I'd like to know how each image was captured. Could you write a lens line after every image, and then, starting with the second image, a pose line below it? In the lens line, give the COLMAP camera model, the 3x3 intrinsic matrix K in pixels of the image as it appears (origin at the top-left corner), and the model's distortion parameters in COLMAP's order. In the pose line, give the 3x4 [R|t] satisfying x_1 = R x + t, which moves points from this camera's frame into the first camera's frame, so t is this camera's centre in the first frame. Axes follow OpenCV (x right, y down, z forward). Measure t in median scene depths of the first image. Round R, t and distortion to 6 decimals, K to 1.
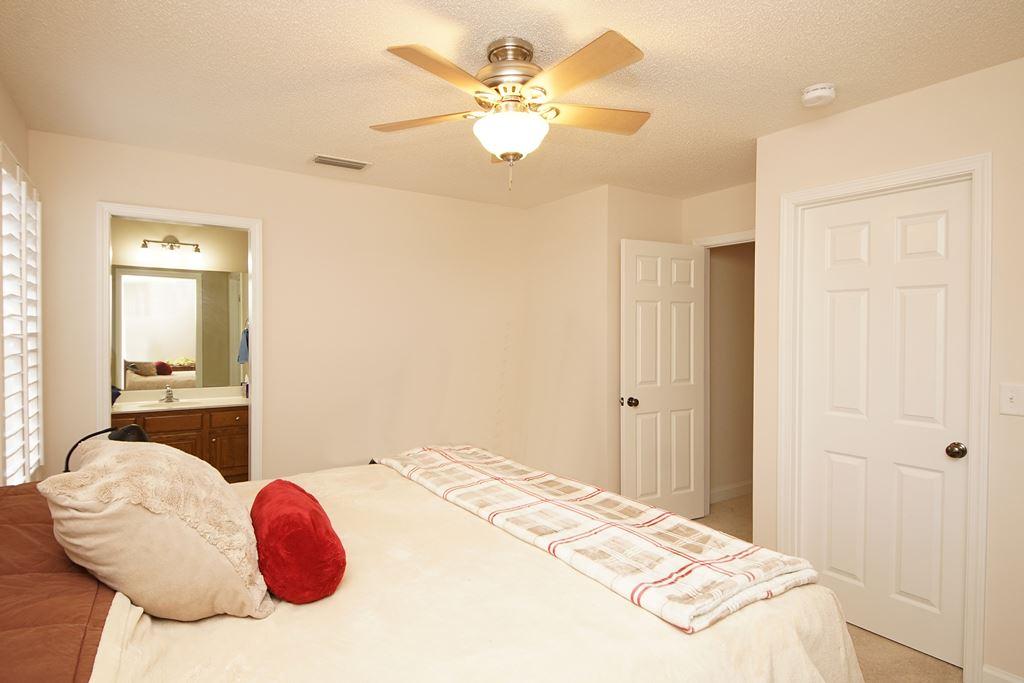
lens RADIAL K [[548.7, 0, 516.9], [0, 548.7, 331.7], [0, 0, 1]] dist [-0.000913, -0.002290]
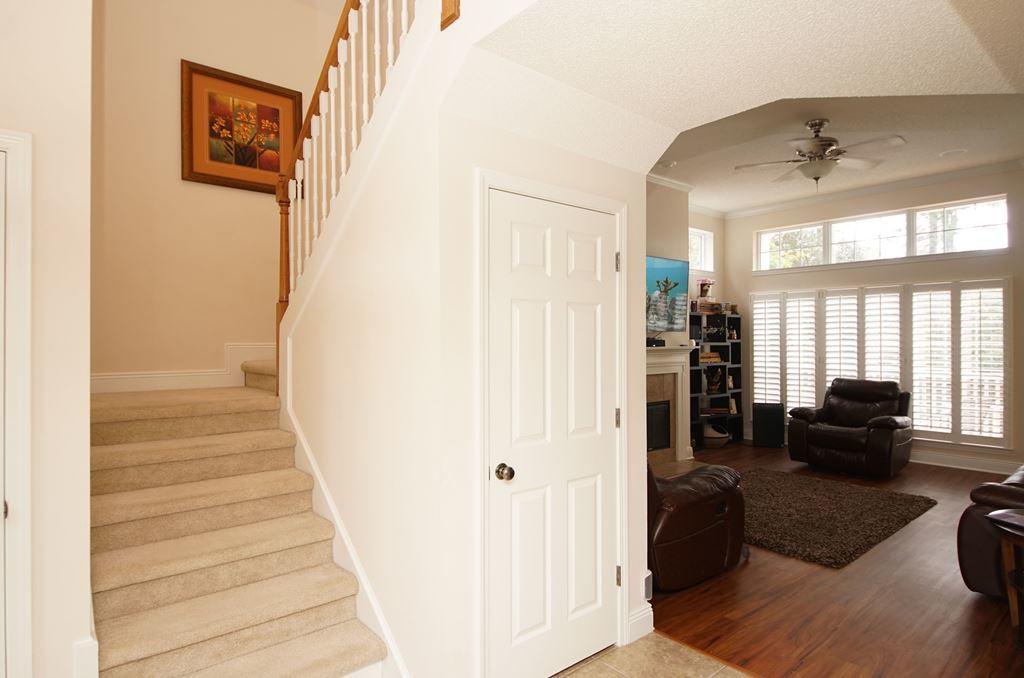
lens RADIAL K [[565.6, 0, 507.1], [0, 565.6, 335.8], [0, 0, 1]] dist [-0.026755, -0.003684]
pose [[0.982927, 0.003160, 0.183970, 0.100076], [-0.000052, 0.999857, -0.016894, -0.006441], [-0.183997, 0.016596, 0.982787, 0.398646]]
